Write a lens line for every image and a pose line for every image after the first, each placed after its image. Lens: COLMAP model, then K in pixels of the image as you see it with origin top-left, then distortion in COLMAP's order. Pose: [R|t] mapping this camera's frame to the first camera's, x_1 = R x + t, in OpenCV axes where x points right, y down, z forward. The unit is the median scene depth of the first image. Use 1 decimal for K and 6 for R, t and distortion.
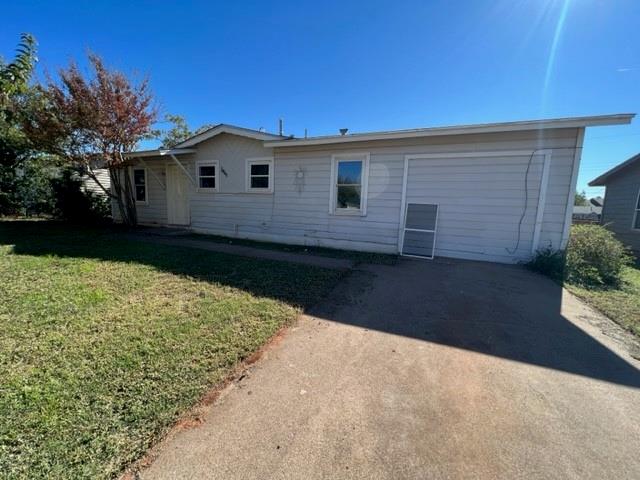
lens RADIAL K [[256.3, 0, 319.8], [0, 256.3, 238.3], [0, 0, 1]] dist [-0.001220, 0.000946]
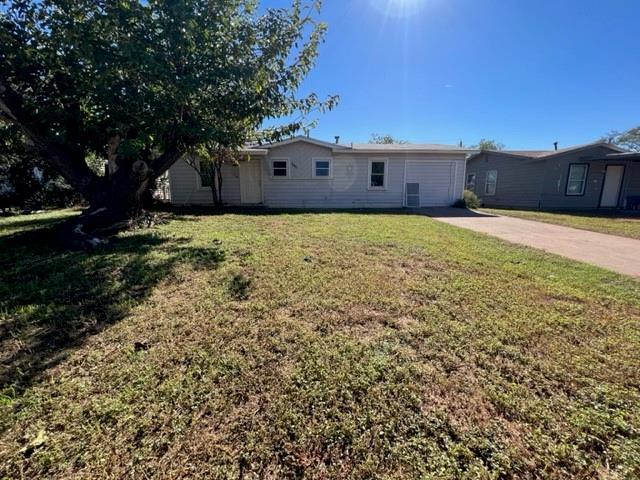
lens RADIAL K [[256.3, 0, 320.5], [0, 256.3, 239.3], [0, 0, 1]] dist [-0.001220, 0.000946]
pose [[0.899968, -0.111780, 0.421383, -0.987160], [0.089097, 0.993329, 0.073211, 0.085692], [-0.426755, -0.028344, 0.903923, -0.493491]]
